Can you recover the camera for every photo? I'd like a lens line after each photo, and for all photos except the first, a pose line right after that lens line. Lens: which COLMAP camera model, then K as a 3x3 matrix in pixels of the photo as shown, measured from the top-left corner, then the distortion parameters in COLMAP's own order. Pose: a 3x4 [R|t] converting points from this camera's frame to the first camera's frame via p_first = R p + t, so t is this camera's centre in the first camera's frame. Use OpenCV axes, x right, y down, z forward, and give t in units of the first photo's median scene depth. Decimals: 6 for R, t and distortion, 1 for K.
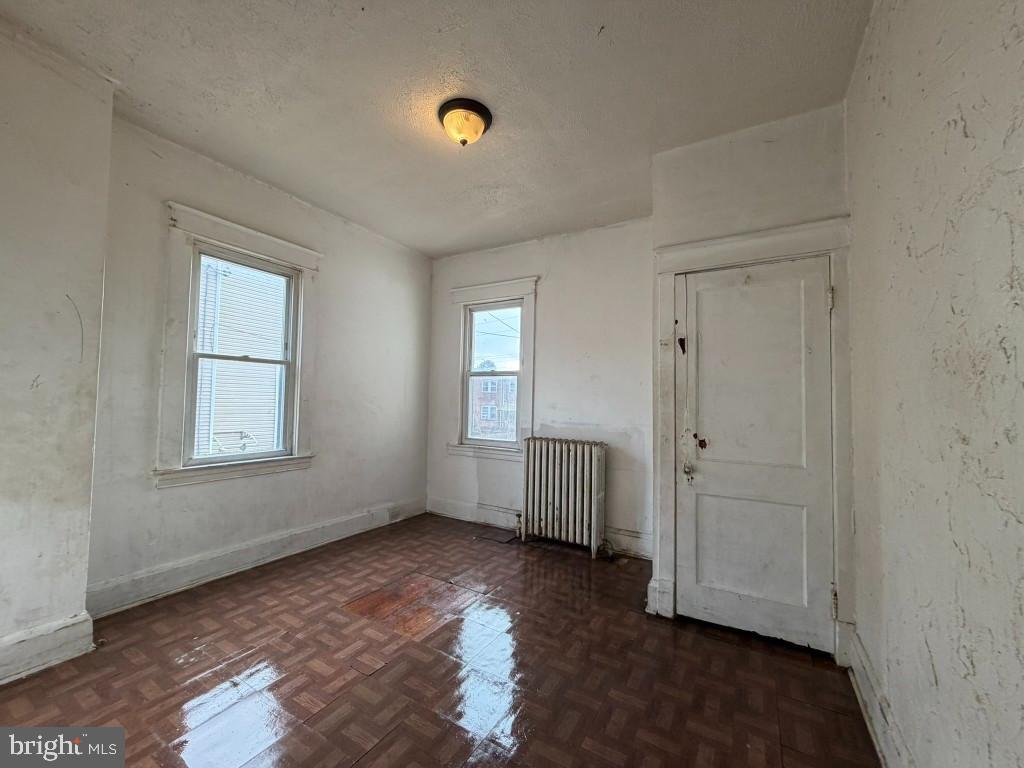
lens RADIAL K [[407.0, 0, 509.6], [0, 407.0, 384.9], [0, 0, 1]] dist [0.000659, -0.000652]
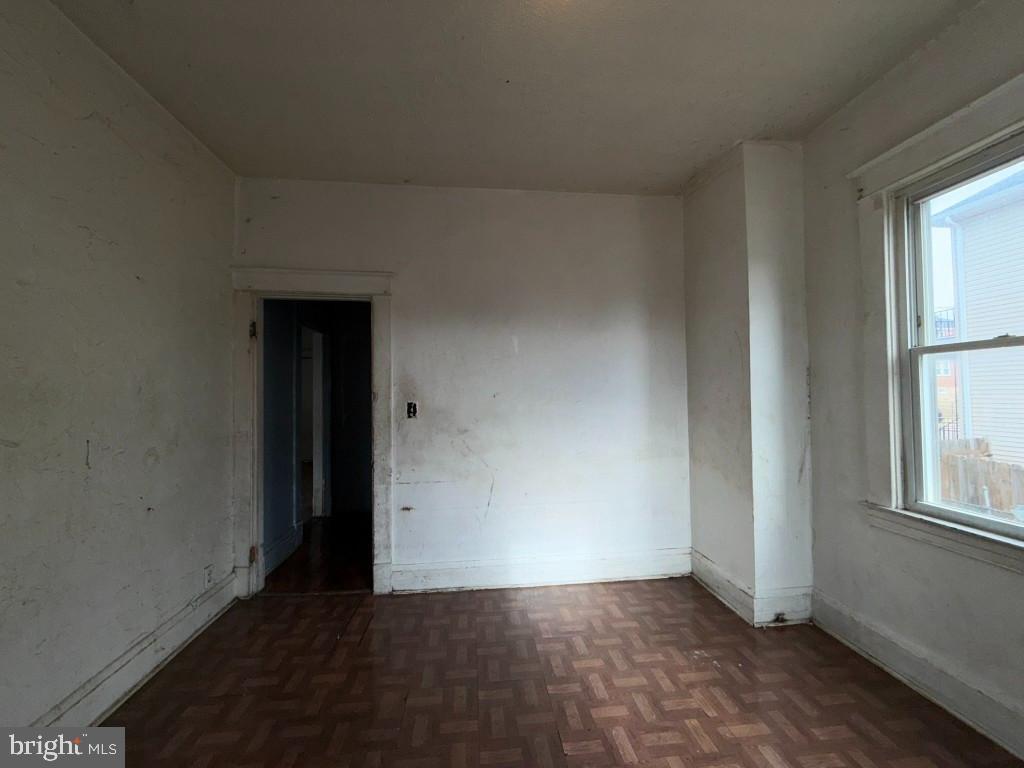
lens RADIAL K [[407.0, 0, 505.8], [0, 407.0, 385.0], [0, 0, 1]] dist [0.000659, -0.000652]
pose [[-0.806842, -0.024567, -0.590256, 0.223949], [0.018355, 0.997610, -0.066613, 0.019230], [0.590482, -0.064580, -0.804463, 1.330068]]
